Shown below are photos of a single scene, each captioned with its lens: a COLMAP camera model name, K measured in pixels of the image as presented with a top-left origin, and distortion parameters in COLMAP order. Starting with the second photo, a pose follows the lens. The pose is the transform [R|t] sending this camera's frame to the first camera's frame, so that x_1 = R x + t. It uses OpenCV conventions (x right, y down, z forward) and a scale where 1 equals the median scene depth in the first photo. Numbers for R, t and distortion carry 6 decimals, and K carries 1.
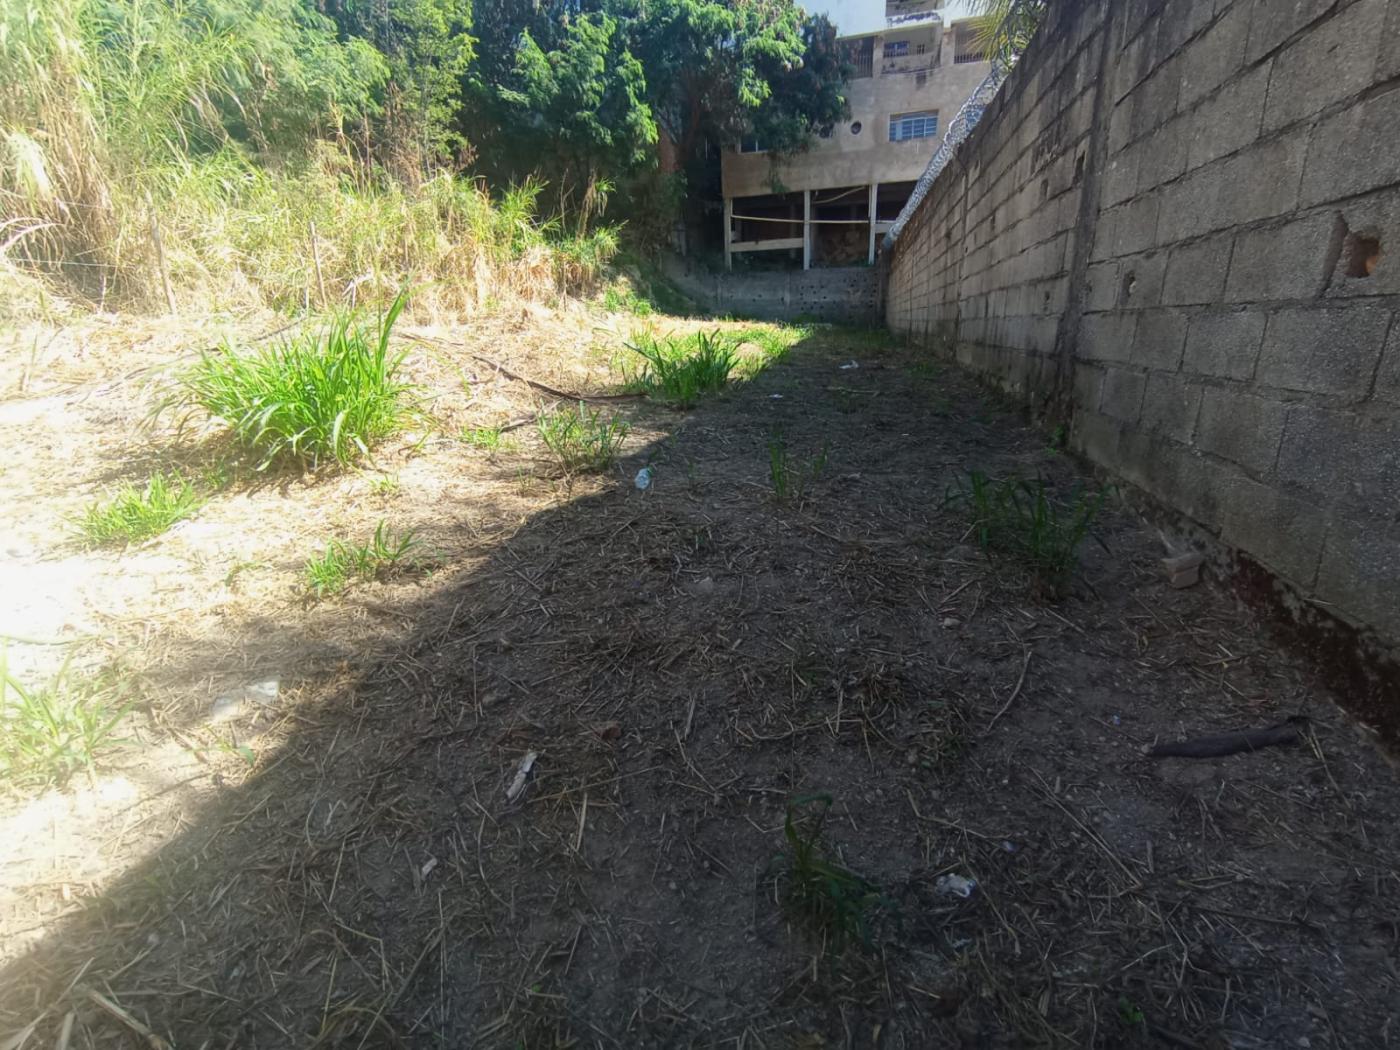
lens RADIAL K [[644.0, 0, 699.2], [0, 644.0, 526.3], [0, 0, 1]] dist [-0.018748, 0.012835]
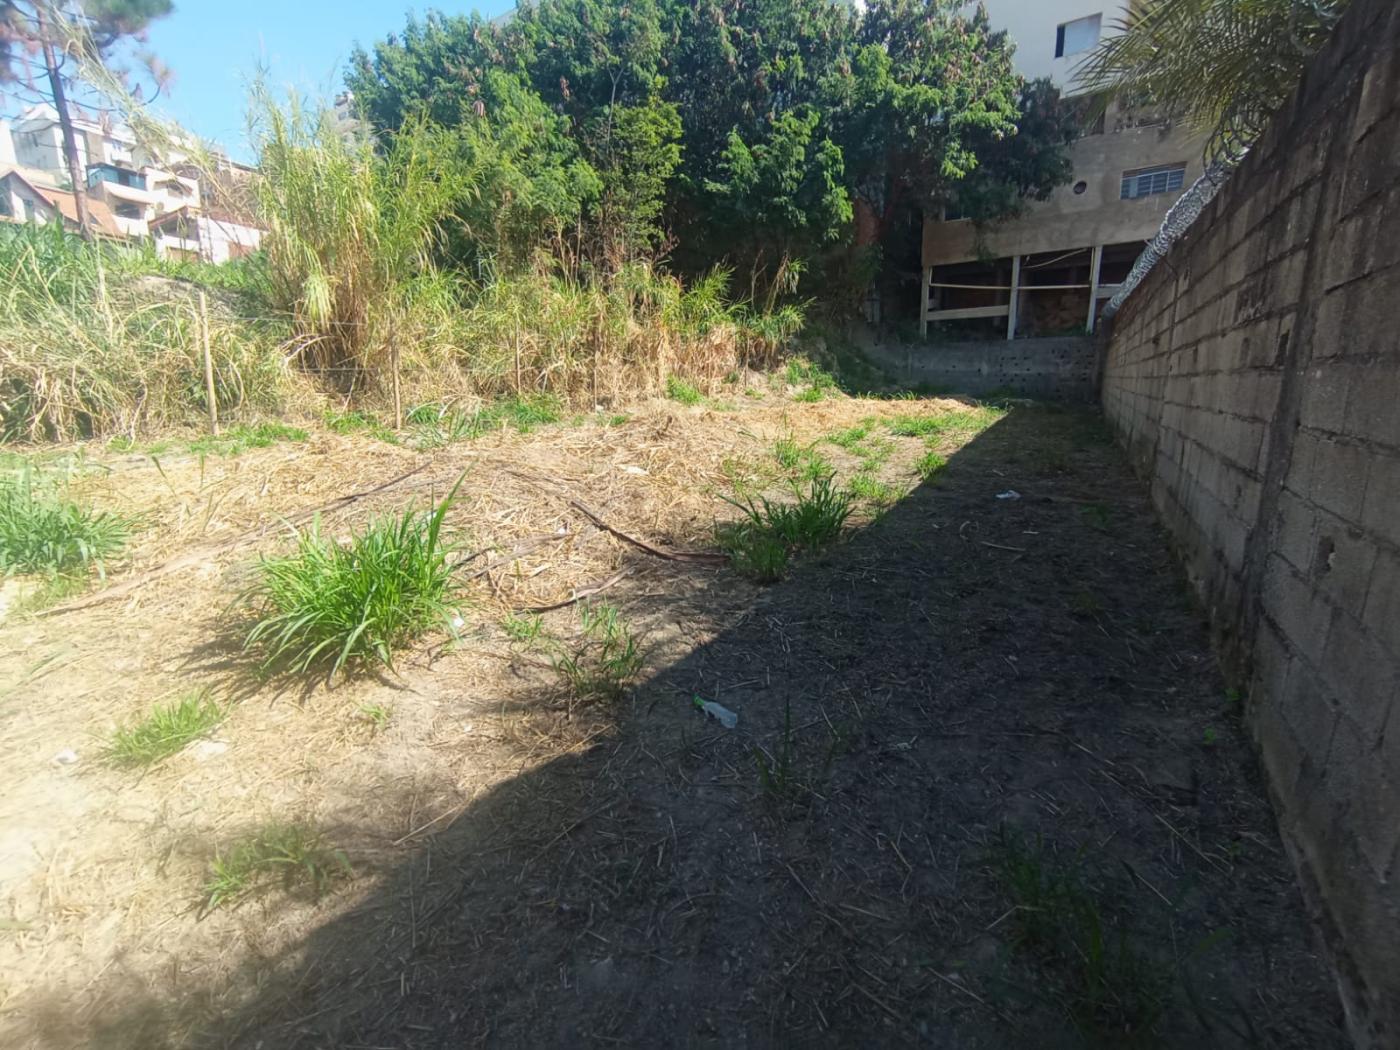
lens RADIAL K [[644.0, 0, 693.3], [0, 644.0, 535.4], [0, 0, 1]] dist [-0.018748, 0.012835]
pose [[0.956318, 0.075931, -0.282294, 0.130293], [-0.096949, 0.993404, -0.061225, -0.177773], [0.275783, 0.085919, 0.957372, 0.085600]]
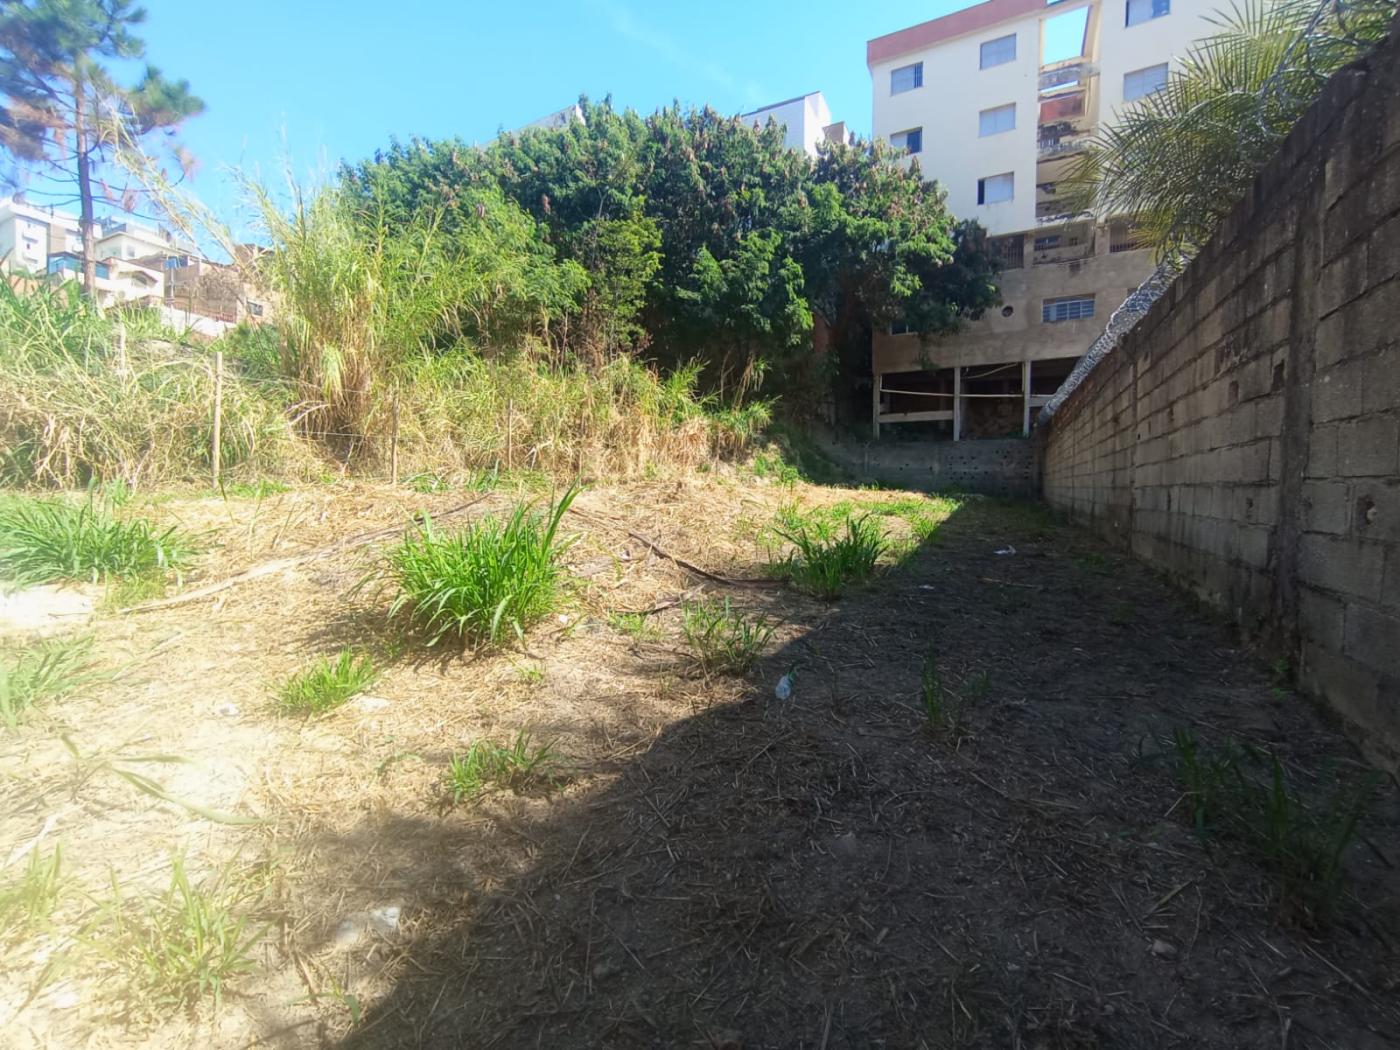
lens RADIAL K [[644.0, 0, 698.5], [0, 644.0, 530.4], [0, 0, 1]] dist [-0.018748, 0.012835]
pose [[0.975007, 0.046932, -0.217159, -0.007804], [-0.095805, 0.970701, -0.220363, -0.047082], [0.200454, 0.235661, 0.950937, 0.006093]]
